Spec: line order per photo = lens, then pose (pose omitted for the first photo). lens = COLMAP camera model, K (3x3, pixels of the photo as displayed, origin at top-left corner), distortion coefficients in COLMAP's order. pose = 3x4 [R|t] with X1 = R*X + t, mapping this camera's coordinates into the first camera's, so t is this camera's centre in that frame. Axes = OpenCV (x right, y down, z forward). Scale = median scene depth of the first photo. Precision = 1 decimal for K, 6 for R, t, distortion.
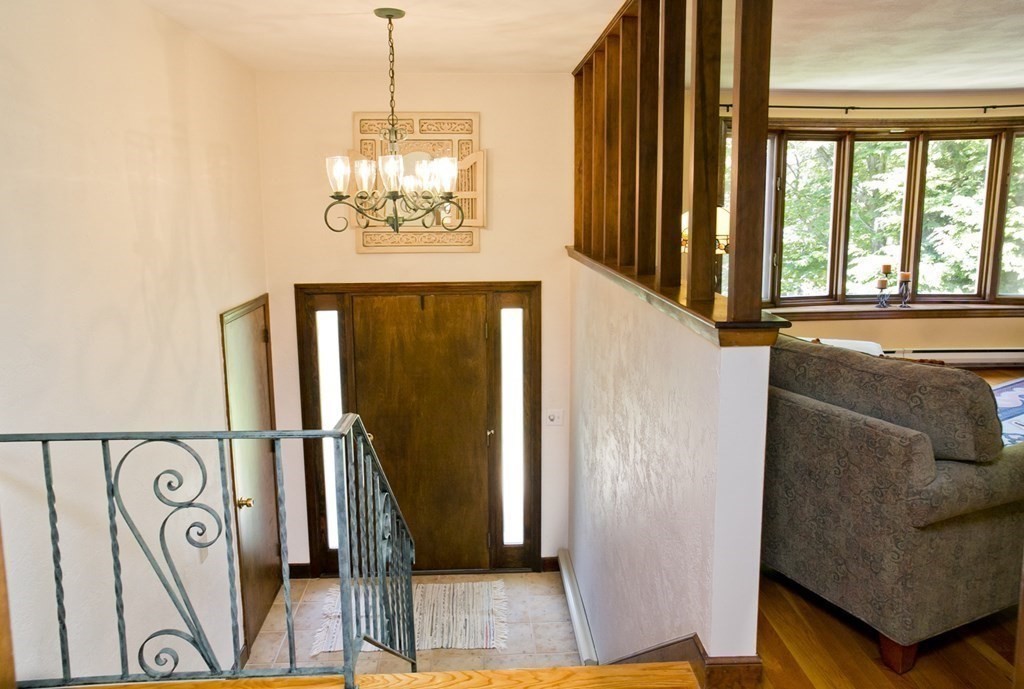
lens RADIAL K [[686.1, 0, 511.2], [0, 686.1, 307.0], [0, 0, 1]] dist [0.023845, 0.002170]
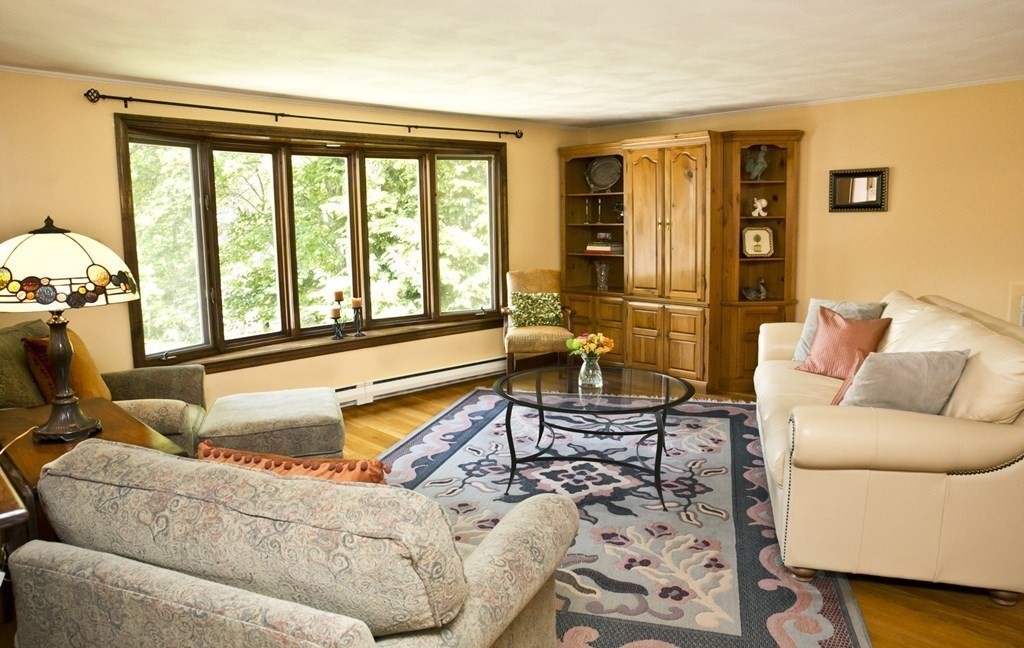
lens RADIAL K [[701.9, 0, 497.2], [0, 701.9, 321.0], [0, 0, 1]] dist [-0.032005, 0.000140]
pose [[0.767171, -0.100623, 0.633501, 0.113282], [0.110660, 0.993573, 0.023807, -0.019616], [-0.631825, 0.051839, 0.773376, 0.155279]]
